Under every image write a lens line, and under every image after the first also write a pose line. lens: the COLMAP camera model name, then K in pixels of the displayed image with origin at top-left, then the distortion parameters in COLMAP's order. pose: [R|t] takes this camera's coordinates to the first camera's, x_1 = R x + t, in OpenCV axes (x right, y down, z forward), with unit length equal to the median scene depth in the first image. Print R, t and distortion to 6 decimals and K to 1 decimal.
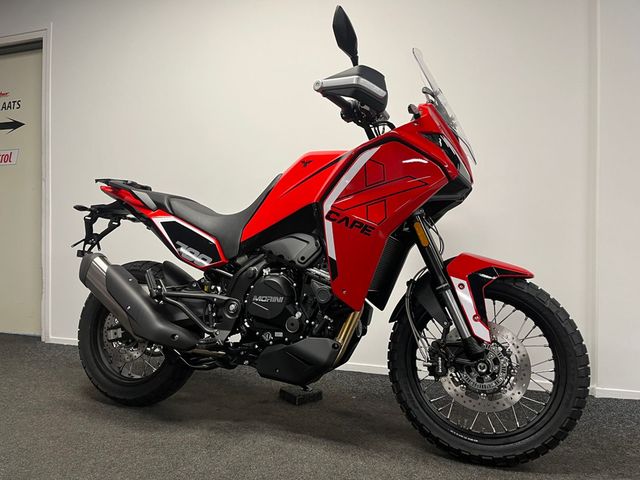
lens RADIAL K [[489.1, 0, 320.8], [0, 489.1, 239.6], [0, 0, 1]] dist [0.053993, -0.045769]
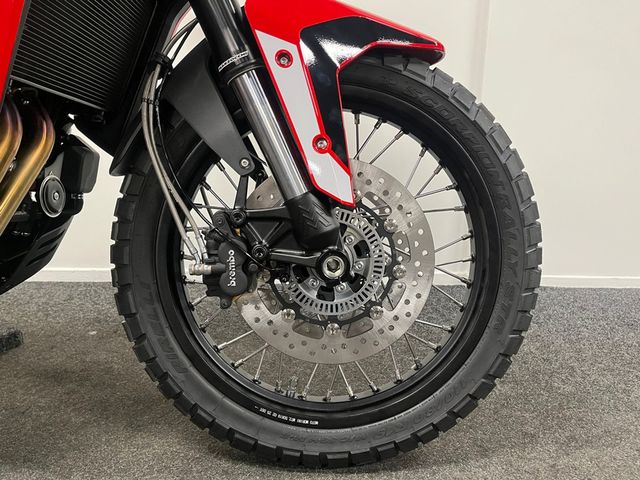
lens RADIAL K [[489.1, 0, 323.8], [0, 489.1, 244.6], [0, 0, 1]] dist [0.053993, -0.045769]
pose [[0.940135, -0.061817, 0.335149, 0.172880], [-0.012756, 0.976340, 0.215867, 0.143990], [-0.340563, -0.207219, 0.917102, 0.591787]]
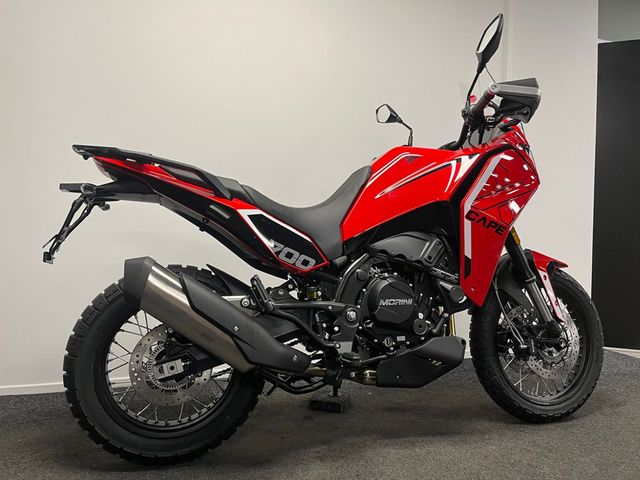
lens RADIAL K [[489.1, 0, 322.9], [0, 489.1, 235.6], [0, 0, 1]] dist [0.053993, -0.045769]
pose [[0.792173, -0.005138, 0.610275, -0.824313], [-0.012692, 0.999610, 0.024891, -0.027809], [-0.610165, -0.027463, 0.791799, 0.367828]]
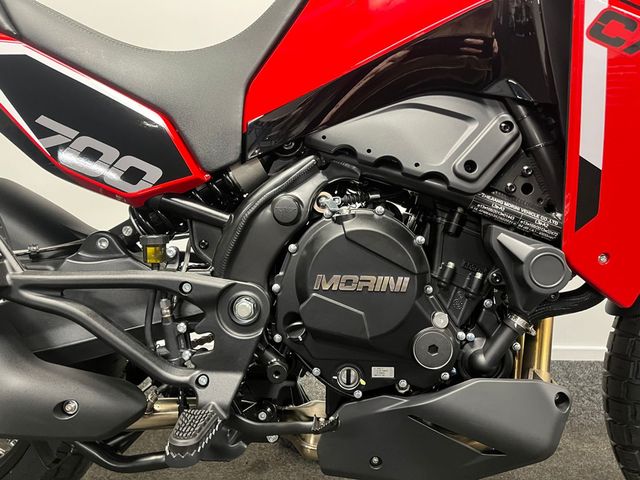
lens RADIAL K [[489.1, 0, 322.0], [0, 489.1, 237.8], [0, 0, 1]] dist [0.053993, -0.045769]
pose [[0.948806, -0.044706, 0.312680, -0.255557], [-0.005109, 0.987631, 0.156713, 0.035887], [-0.315818, -0.150288, 0.936842, 0.717482]]
